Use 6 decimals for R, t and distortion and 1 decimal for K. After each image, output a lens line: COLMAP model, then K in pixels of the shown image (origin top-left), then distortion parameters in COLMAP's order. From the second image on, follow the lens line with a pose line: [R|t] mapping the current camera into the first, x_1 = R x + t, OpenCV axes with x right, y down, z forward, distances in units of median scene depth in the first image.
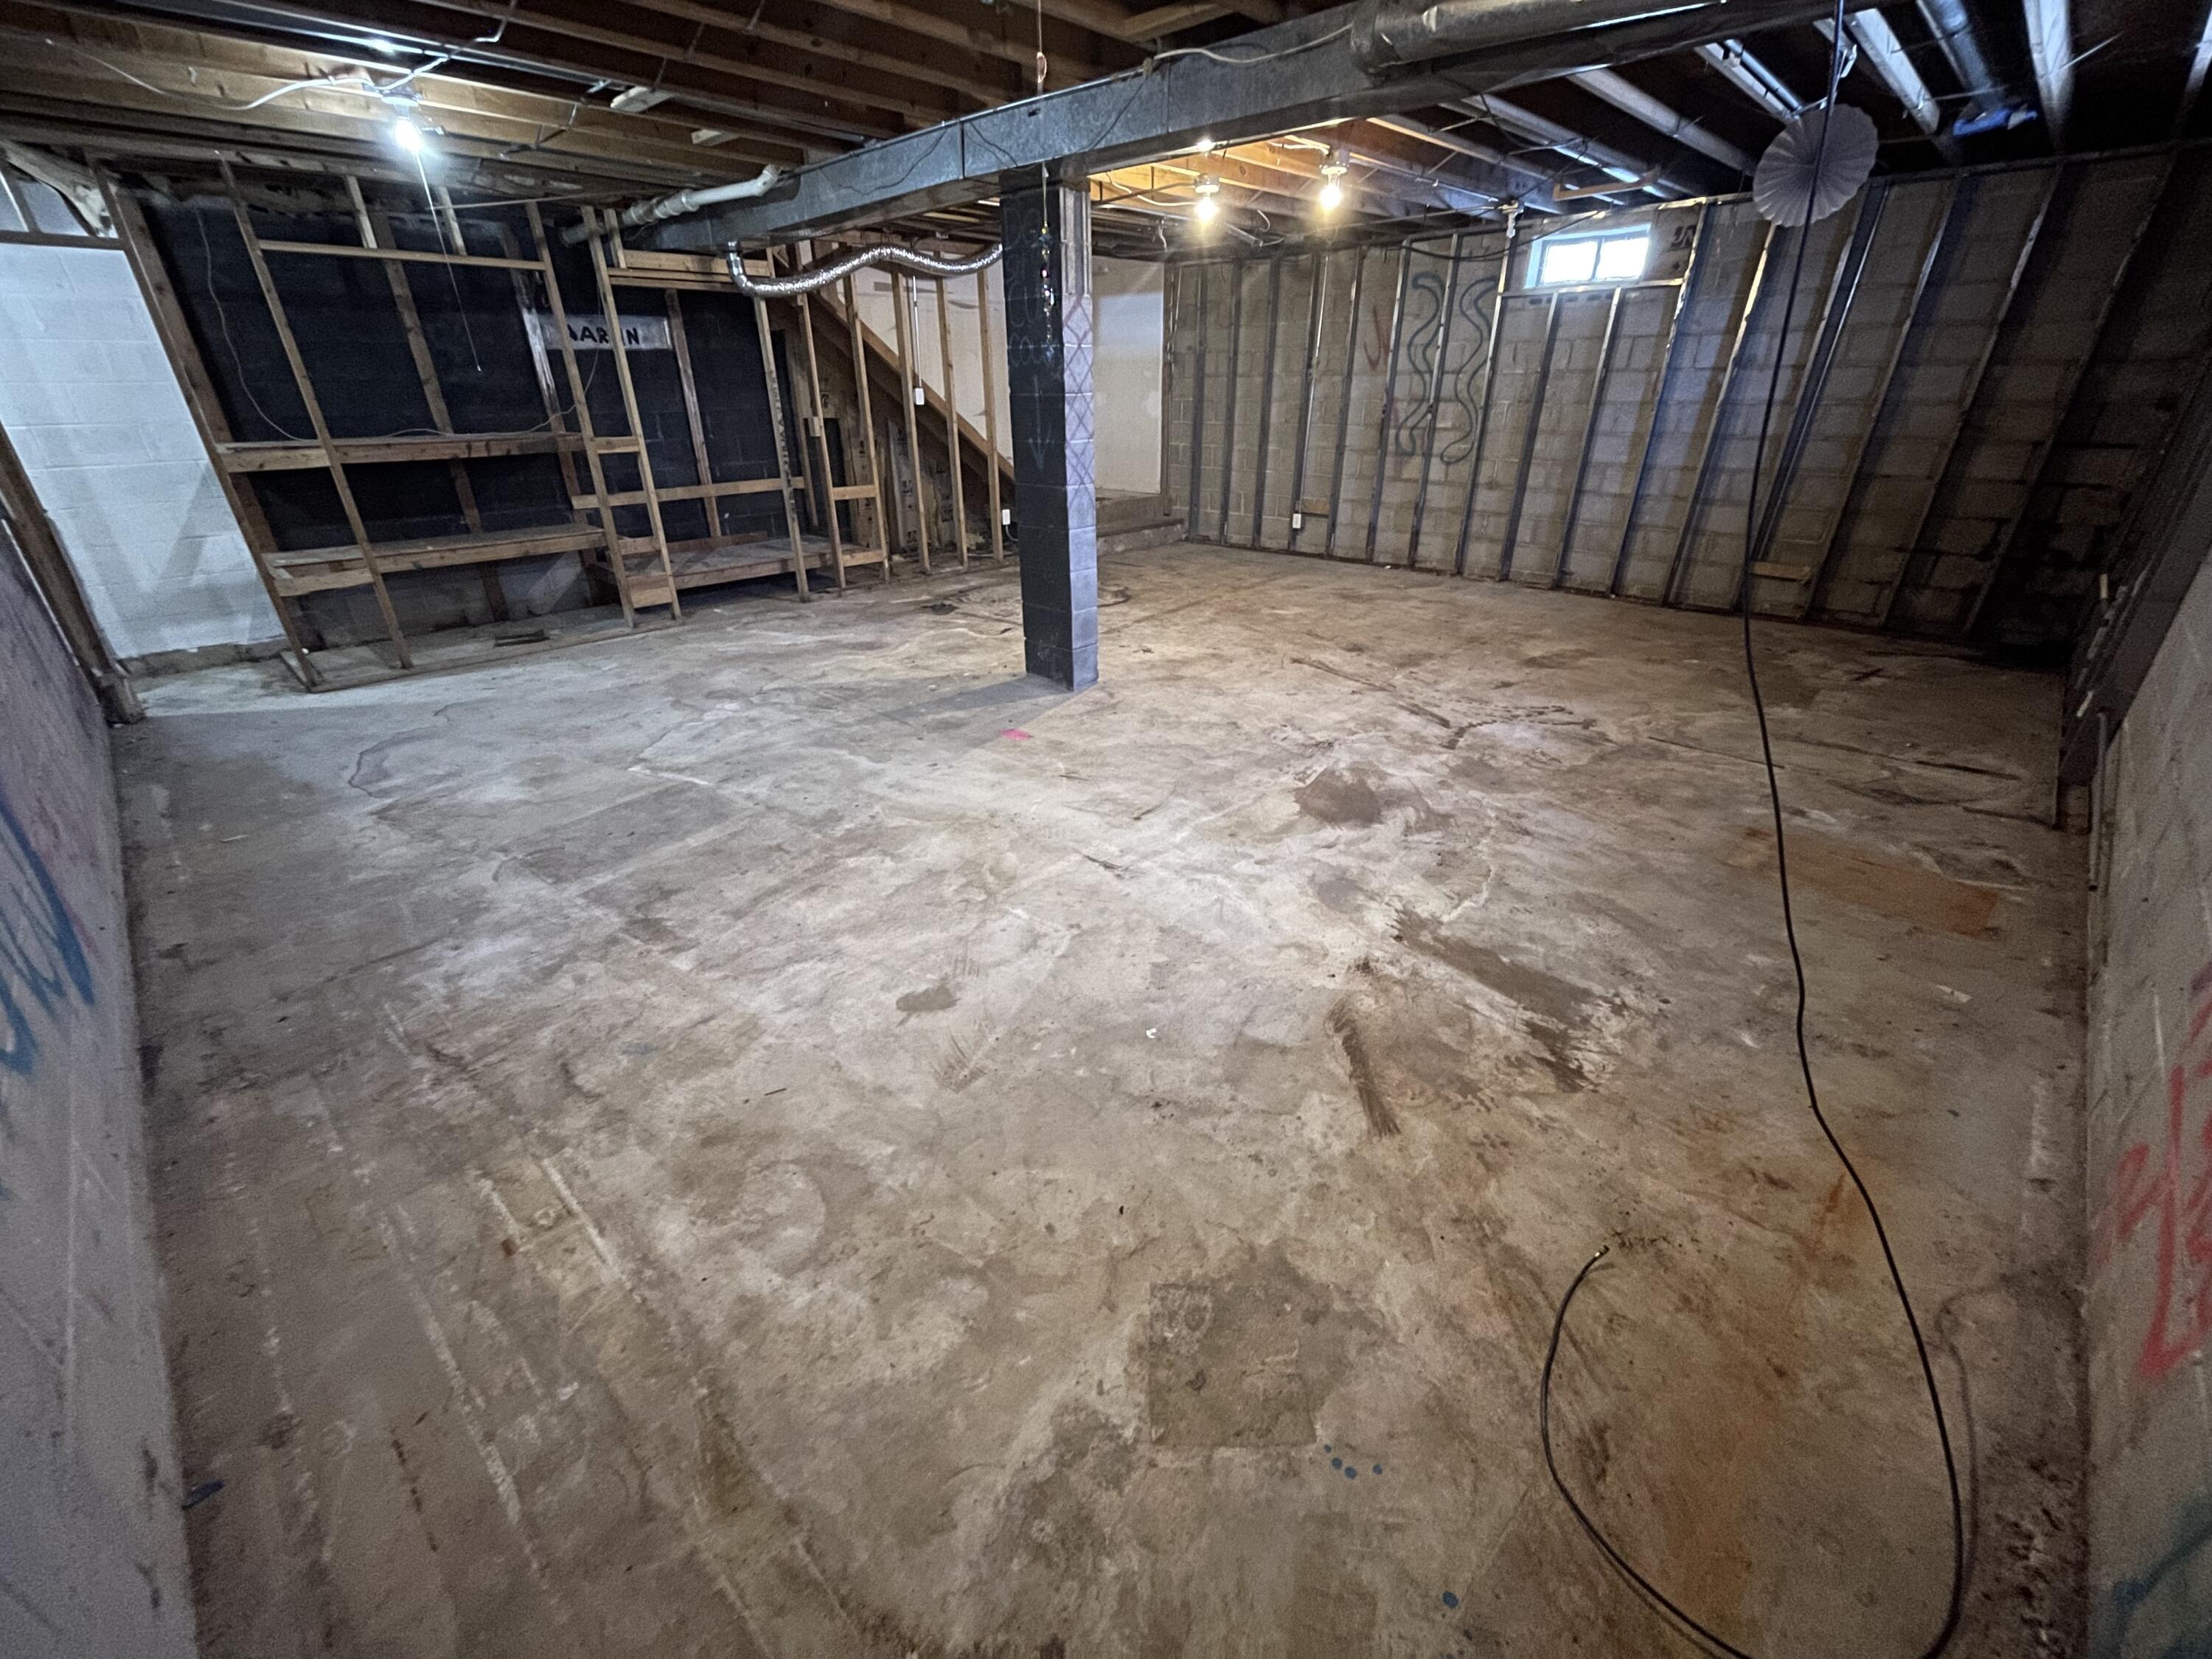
lens RADIAL K [[894.7, 0, 1105.2], [0, 894.7, 826.9], [0, 0, 1]] dist [-0.006727, 0.001848]
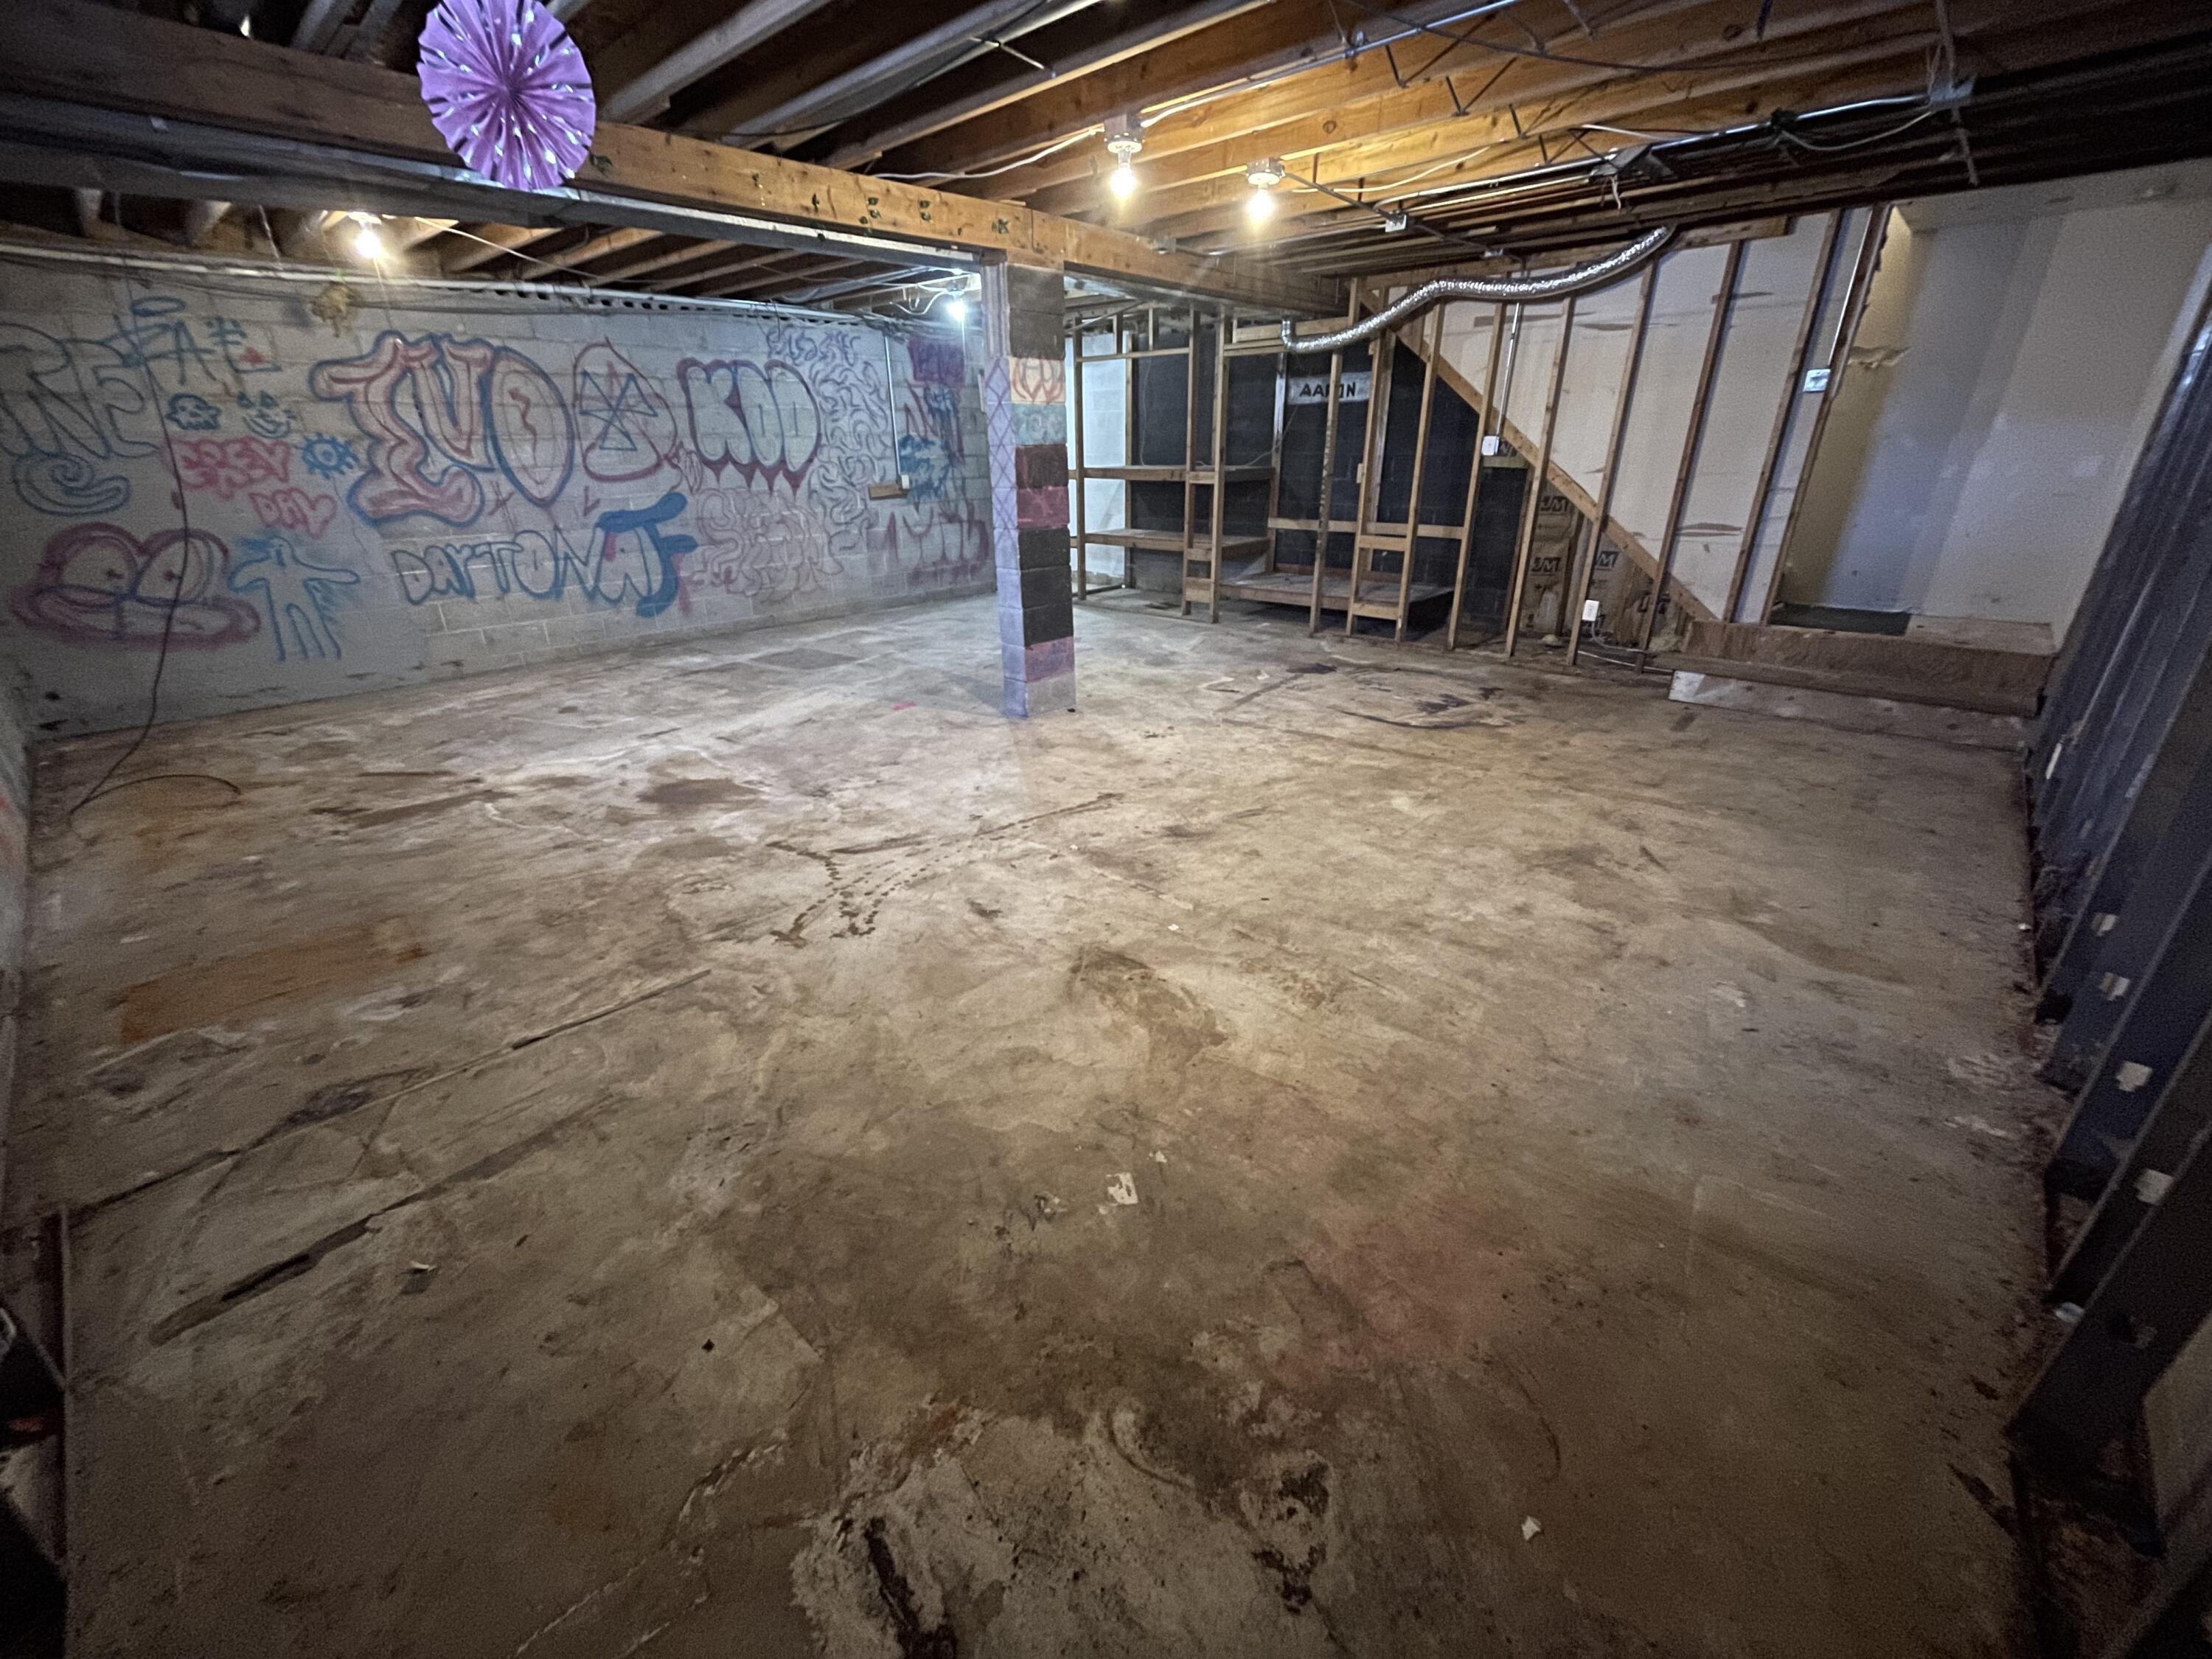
lens RADIAL K [[894.7, 0, 1109.7], [0, 894.7, 843.6], [0, 0, 1]] dist [-0.006727, 0.001848]
pose [[0.029376, 0.418729, -0.907636, 1.185599], [-0.434895, 0.822934, 0.365577, -0.552765], [0.900002, 0.383987, 0.206277, 1.101507]]
